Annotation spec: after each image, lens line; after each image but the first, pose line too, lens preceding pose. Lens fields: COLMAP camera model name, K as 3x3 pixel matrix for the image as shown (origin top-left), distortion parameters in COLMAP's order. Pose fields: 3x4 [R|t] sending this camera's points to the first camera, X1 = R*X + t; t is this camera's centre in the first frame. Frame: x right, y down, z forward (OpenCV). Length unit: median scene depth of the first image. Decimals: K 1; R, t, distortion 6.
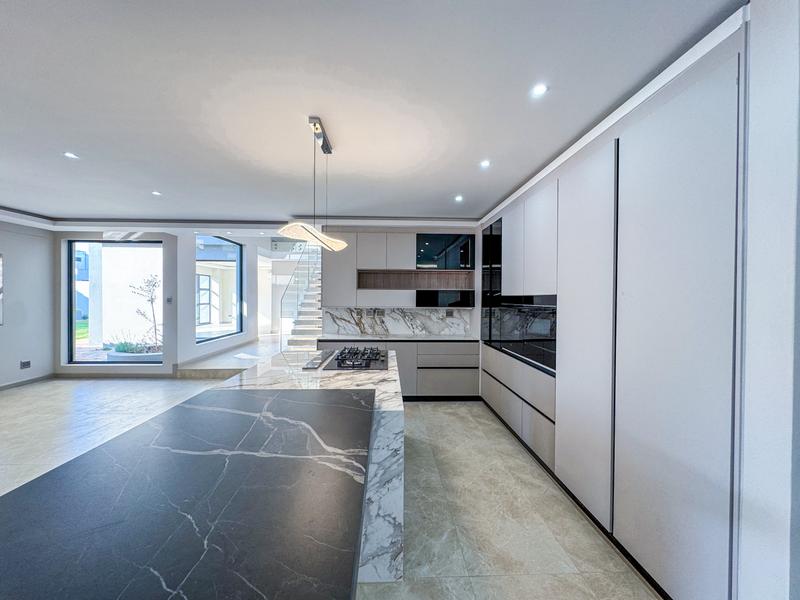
lens RADIAL K [[317.0, 0, 400.7], [0, 317.0, 299.3], [0, 0, 1]] dist [0.001358, -0.001332]
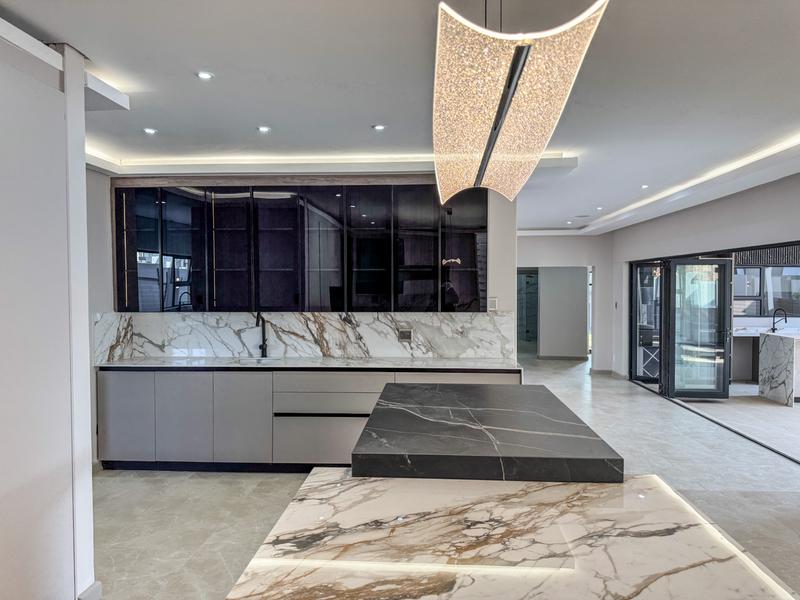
lens RADIAL K [[562.3, 0, 404.9], [0, 562.3, 303.1], [0, 0, 1]] dist [0.061403, -0.071947]
pose [[-0.995112, -0.009156, 0.098331, -0.106797], [-0.005192, 0.999166, 0.040489, -0.021743], [-0.098620, 0.039781, -0.994330, 0.765911]]
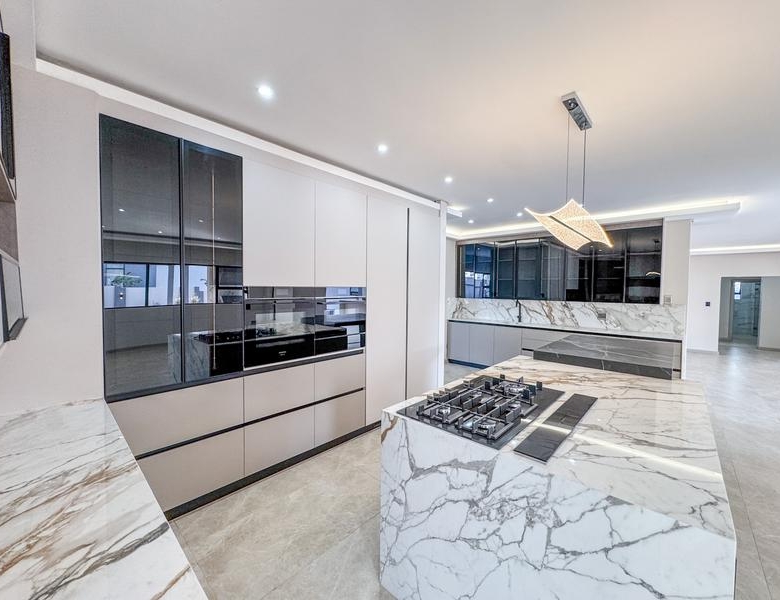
lens RADIAL K [[319.0, 0, 388.4], [0, 319.0, 298.0], [0, 0, 1]] dist [-0.007750, 0.002399]
pose [[-0.705555, -0.037843, 0.707644, -0.251833], [-0.011620, 0.999057, 0.041841, -0.013055], [-0.708560, 0.021299, -0.705329, 0.967289]]
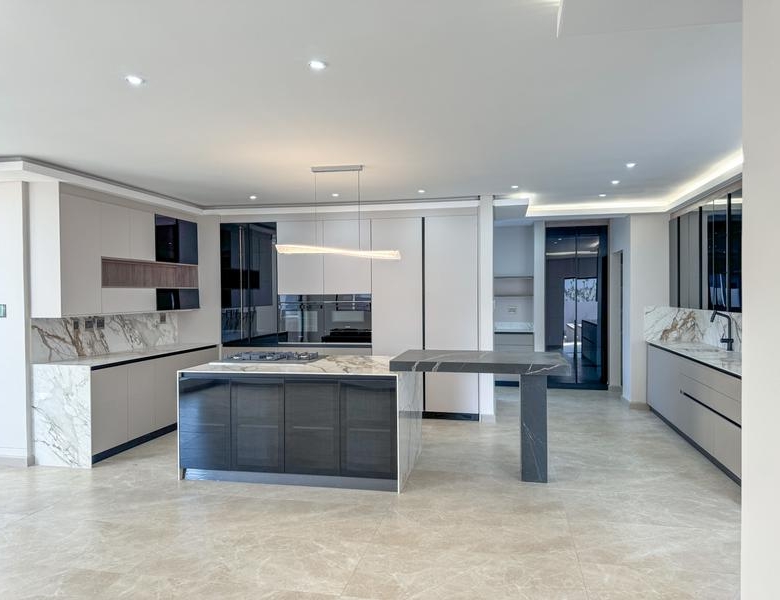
lens RADIAL K [[562.7, 0, 389.3], [0, 562.7, 299.9], [0, 0, 1]] dist [0.050345, -0.063204]
pose [[0.243255, -0.020205, 0.969752, -1.128190], [0.016119, 0.999729, 0.016786, -0.015951], [-0.969828, 0.011548, 0.243515, 0.130448]]
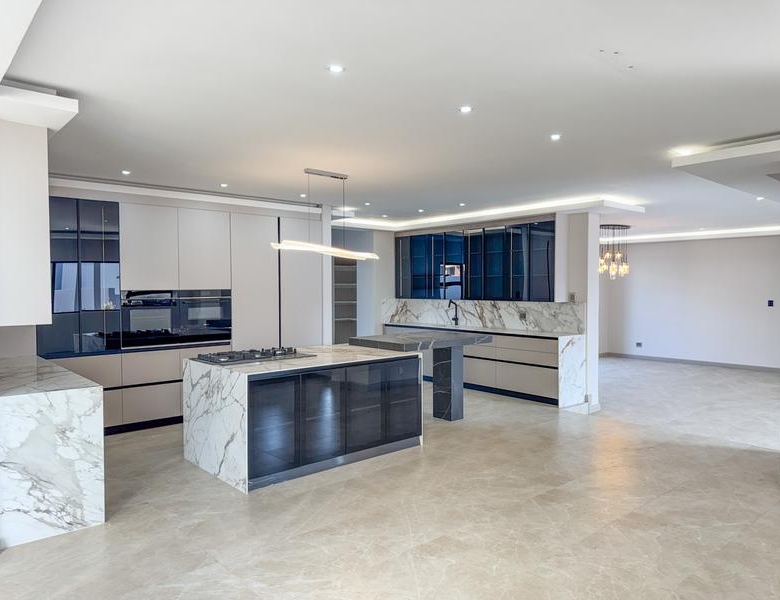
lens RADIAL K [[562.7, 0, 391.0], [0, 562.7, 298.4], [0, 0, 1]] dist [0.050345, -0.063204]
pose [[-0.629293, -0.023555, 0.776811, -1.101217], [0.004256, 0.999421, 0.033753, -0.030763], [-0.777157, 0.024546, -0.628828, 1.106583]]
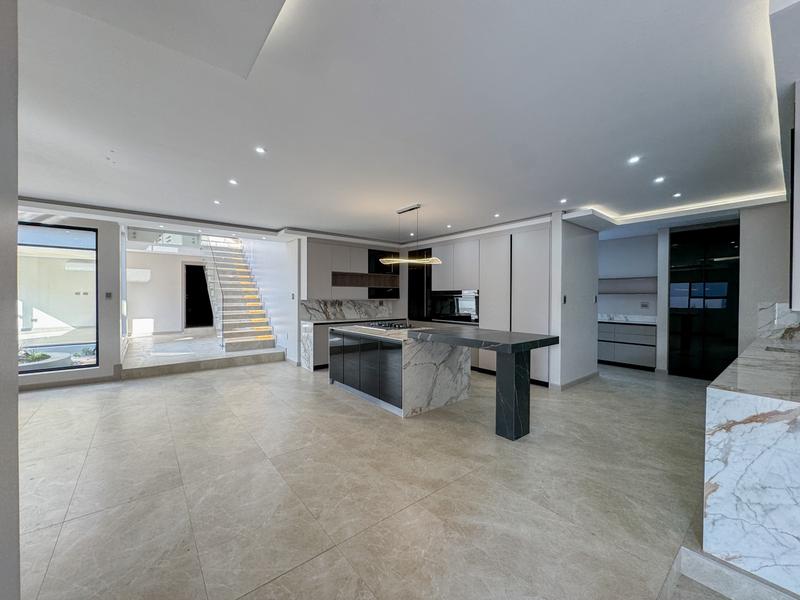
lens RADIAL K [[317.0, 0, 400.7], [0, 317.0, 300.4], [0, 0, 1]] dist [0.001358, -0.001332]
pose [[0.800680, -0.012245, 0.598967, -0.711444], [0.007976, 0.999920, 0.009780, 0.017990], [-0.599039, -0.003053, 0.800714, -0.268131]]
